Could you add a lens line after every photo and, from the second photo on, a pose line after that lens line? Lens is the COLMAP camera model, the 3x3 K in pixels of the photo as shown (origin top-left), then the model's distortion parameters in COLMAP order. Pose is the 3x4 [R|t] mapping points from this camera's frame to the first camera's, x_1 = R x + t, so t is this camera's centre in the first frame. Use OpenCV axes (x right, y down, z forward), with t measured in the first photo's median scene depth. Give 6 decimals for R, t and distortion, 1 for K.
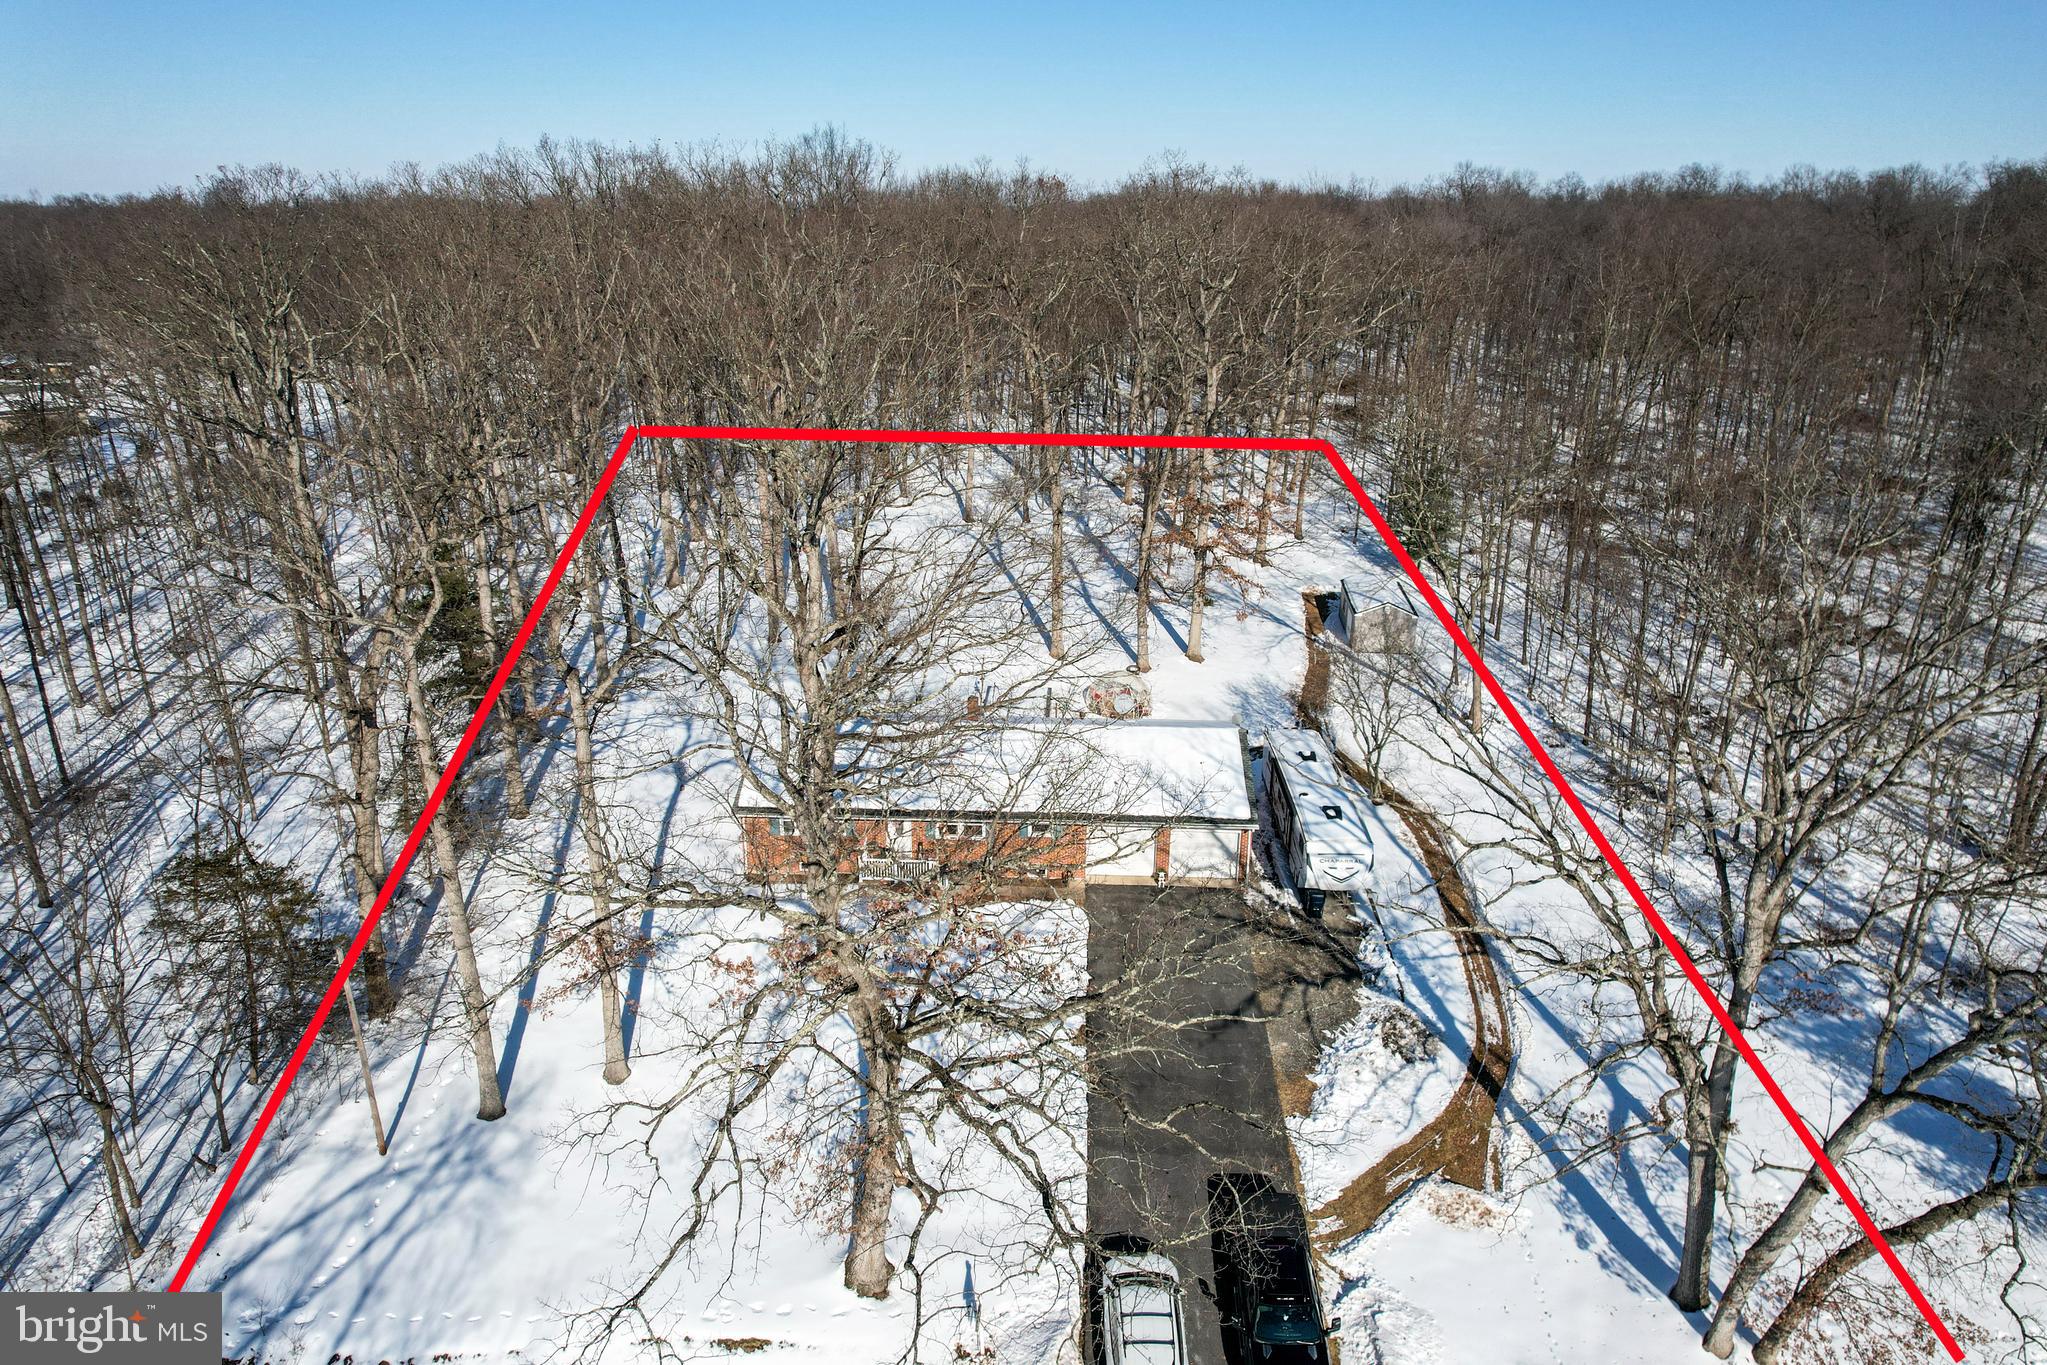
lens RADIAL K [[1334.7, 0, 1023.5], [0, 1334.7, 682.5], [0, 0, 1]] dist [-0.050420, 0.064704]
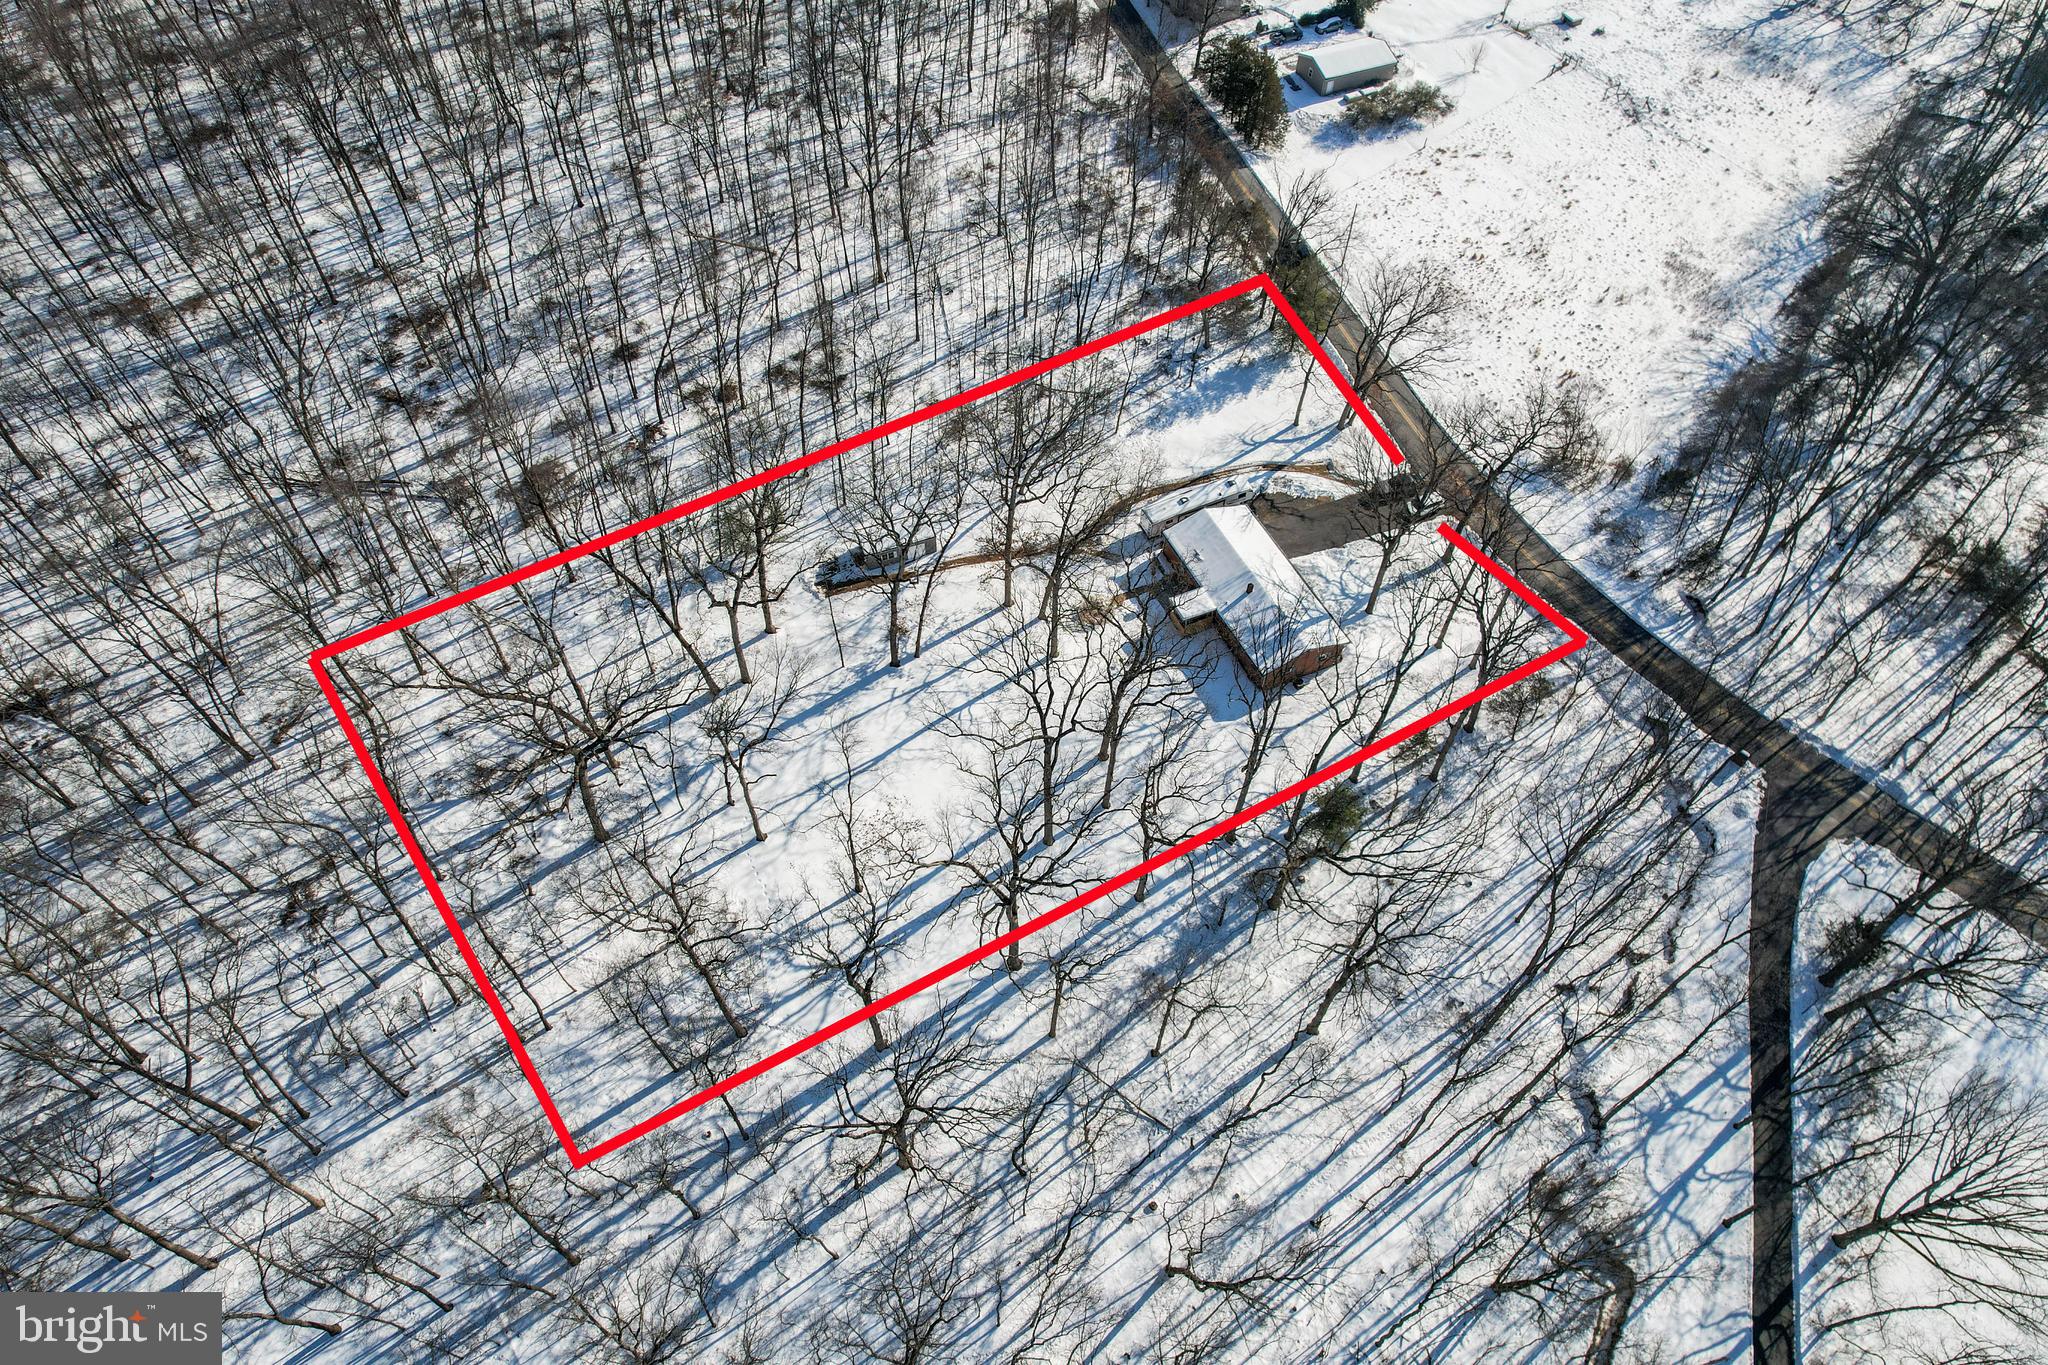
lens RADIAL K [[1335.4, 0, 1024.0], [0, 1335.4, 682.5], [0, 0, 1]] dist [-0.050420, 0.064704]
pose [[-0.453132, -0.730405, 0.511057, -1.403287], [0.286754, 0.423392, 0.859367, -2.420049], [-0.844064, 0.535954, 0.017594, 1.665980]]
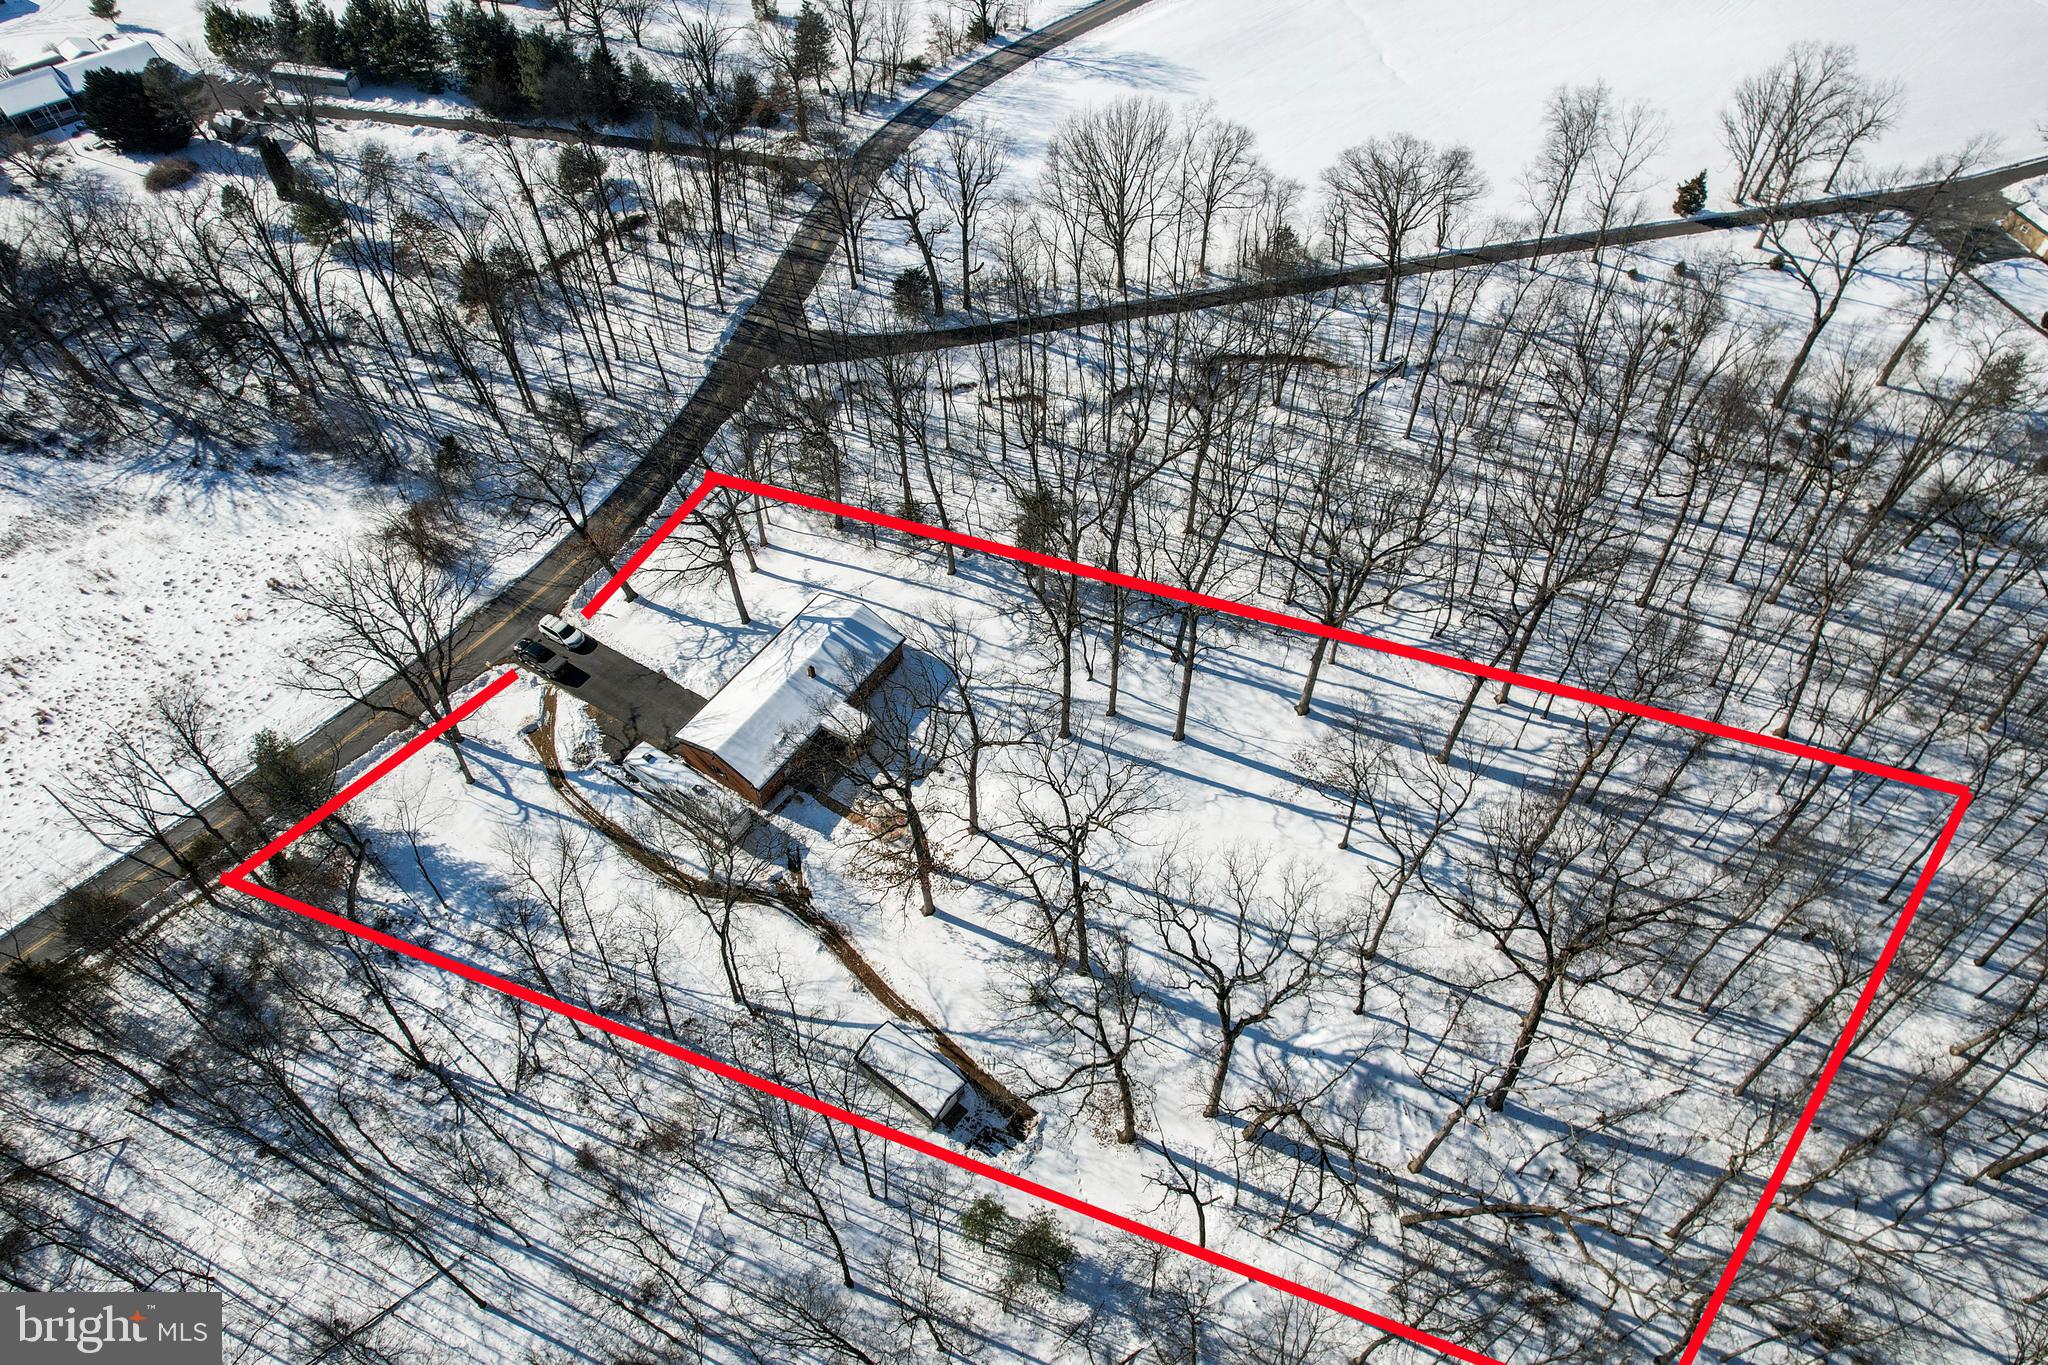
lens RADIAL K [[1335.4, 0, 1024.0], [0, 1335.4, 682.5], [0, 0, 1]] dist [-0.050420, 0.064704]
pose [[-0.528916, 0.660008, -0.533514, 1.085802], [-0.291736, 0.448936, 0.844598, -2.188633], [0.796956, 0.602366, -0.044902, 1.650549]]
